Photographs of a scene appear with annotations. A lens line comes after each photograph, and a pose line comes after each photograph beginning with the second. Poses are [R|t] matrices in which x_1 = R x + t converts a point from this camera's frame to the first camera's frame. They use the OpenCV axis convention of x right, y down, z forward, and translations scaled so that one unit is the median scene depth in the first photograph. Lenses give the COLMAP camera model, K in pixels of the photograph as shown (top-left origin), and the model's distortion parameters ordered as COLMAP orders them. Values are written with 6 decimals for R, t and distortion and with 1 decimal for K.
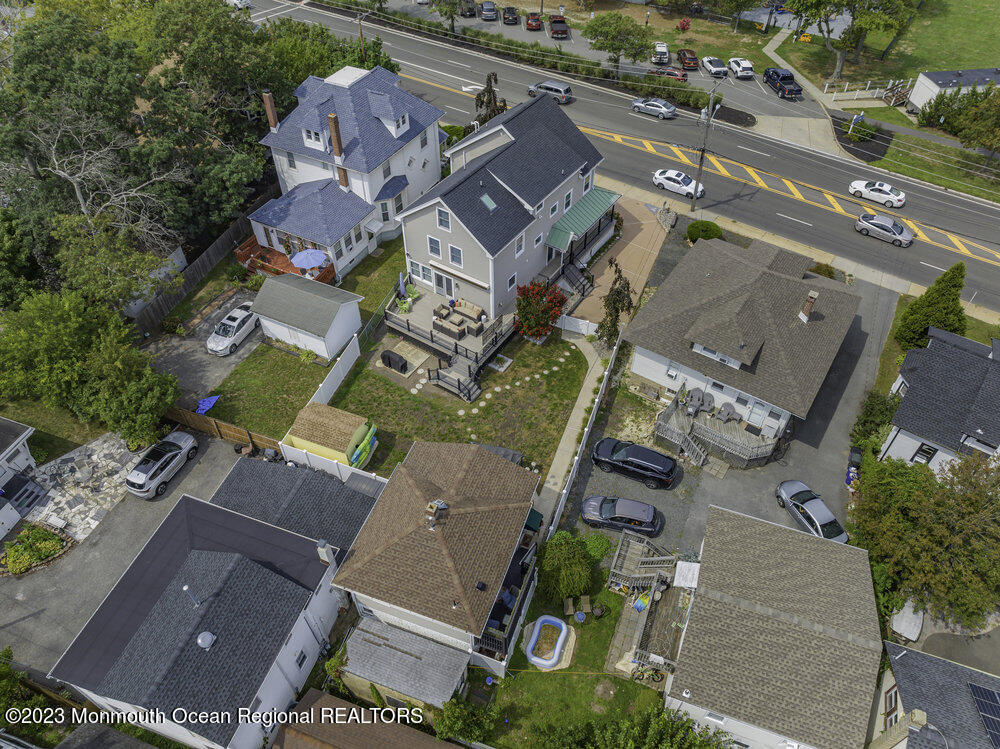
lens RADIAL K [[706.6, 0, 500.0], [0, 706.6, 374.5], [0, 0, 1]] dist [-0.038755, 0.003568]
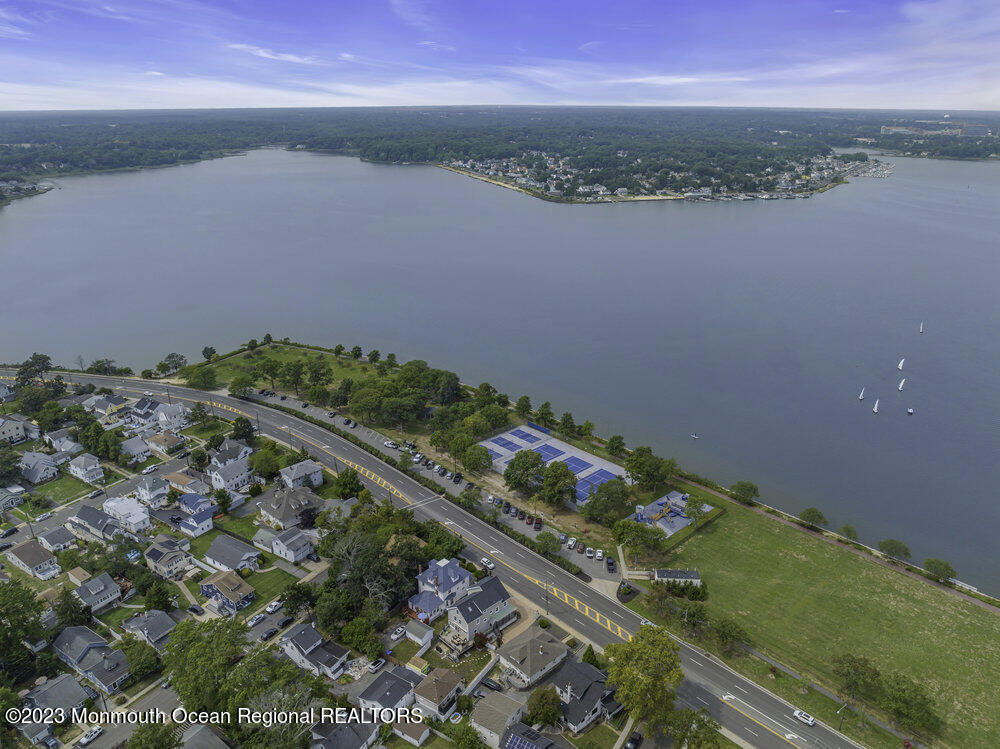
lens RADIAL K [[706.6, 0, 500.0], [0, 706.6, 374.5], [0, 0, 1]] dist [-0.038755, 0.003568]
pose [[0.977139, 0.078089, -0.197741, 0.732999], [-0.155819, 0.895813, -0.416221, 0.163660], [0.144636, 0.437517, 0.887502, -2.681242]]
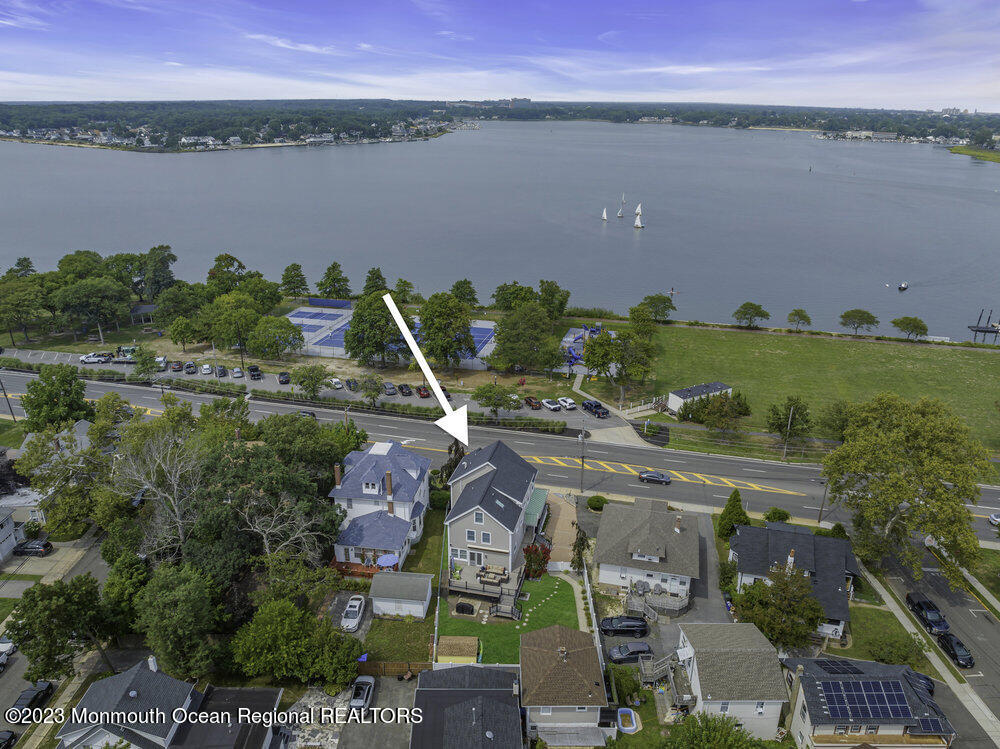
lens RADIAL K [[708.8, 0, 500.0], [0, 708.8, 374.5], [0, 0, 1]] dist [-0.034943, 0.004467]
pose [[0.938995, -0.118333, 0.322934, -0.510219], [0.244412, 0.890187, -0.384486, 0.139564], [-0.241975, 0.439959, 0.864803, -0.633608]]
